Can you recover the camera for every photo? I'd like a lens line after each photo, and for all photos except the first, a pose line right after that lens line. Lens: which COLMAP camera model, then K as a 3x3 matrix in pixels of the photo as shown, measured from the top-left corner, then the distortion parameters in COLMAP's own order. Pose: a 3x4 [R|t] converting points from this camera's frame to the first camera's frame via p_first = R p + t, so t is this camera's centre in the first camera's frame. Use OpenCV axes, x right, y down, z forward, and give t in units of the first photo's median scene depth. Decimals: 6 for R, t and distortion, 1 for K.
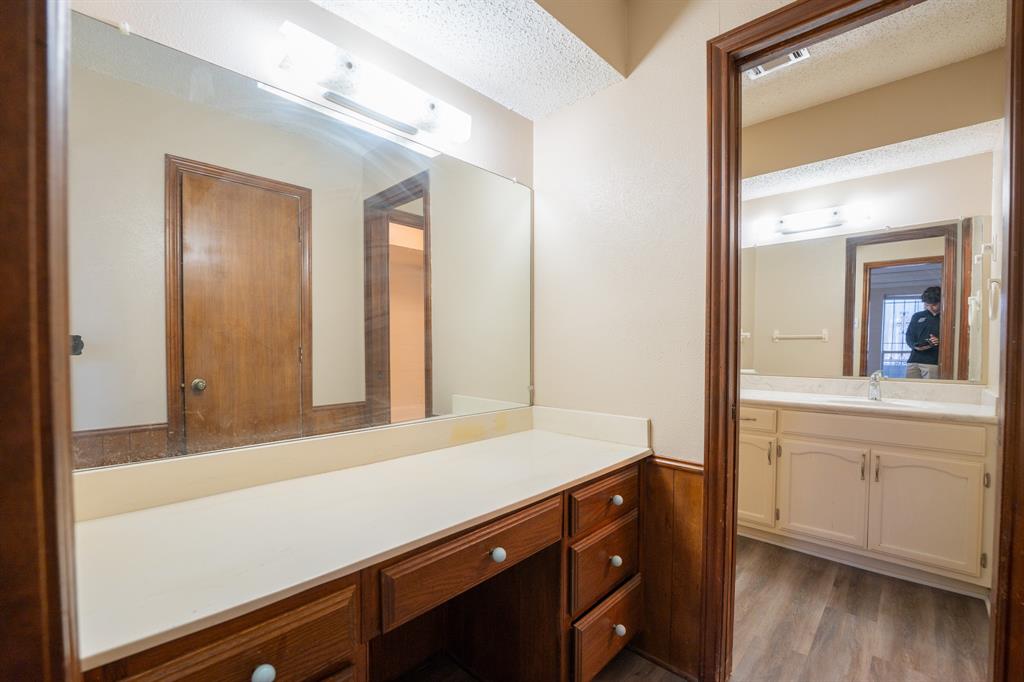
lens RADIAL K [[428.7, 0, 507.8], [0, 428.7, 352.5], [0, 0, 1]] dist [-0.002171, -0.000203]
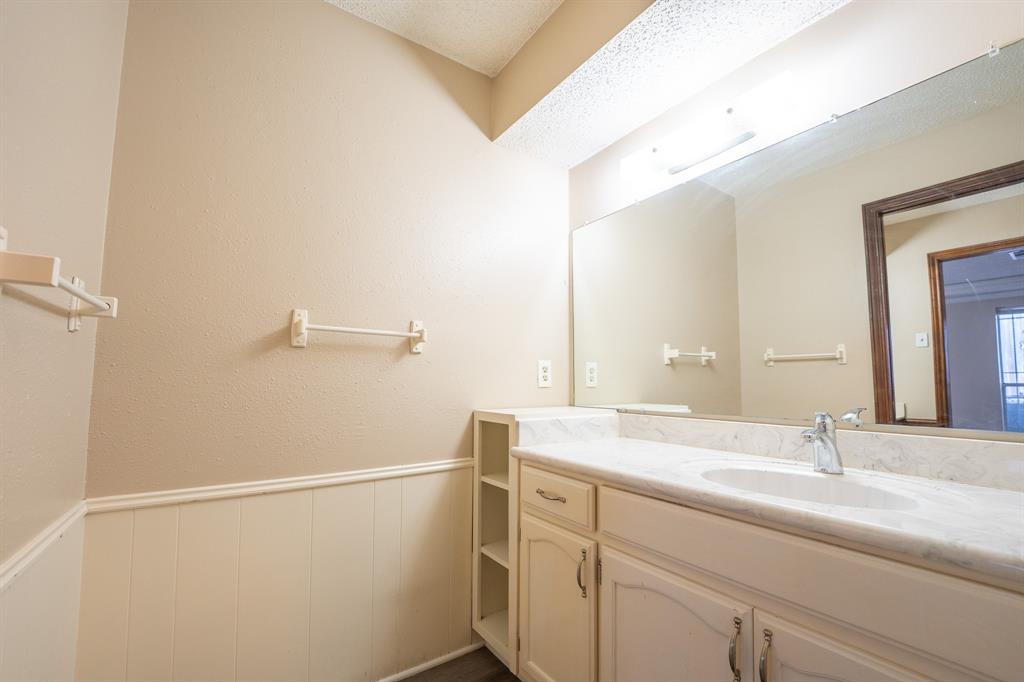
lens RADIAL K [[402.0, 0, 502.9], [0, 402.0, 350.6], [0, 0, 1]] dist [-0.015196, -0.000234]
pose [[0.975315, -0.016951, -0.220165, 0.528776], [-0.004100, 0.995487, -0.094807, 0.019920], [0.220779, 0.093370, 0.970844, 0.429510]]
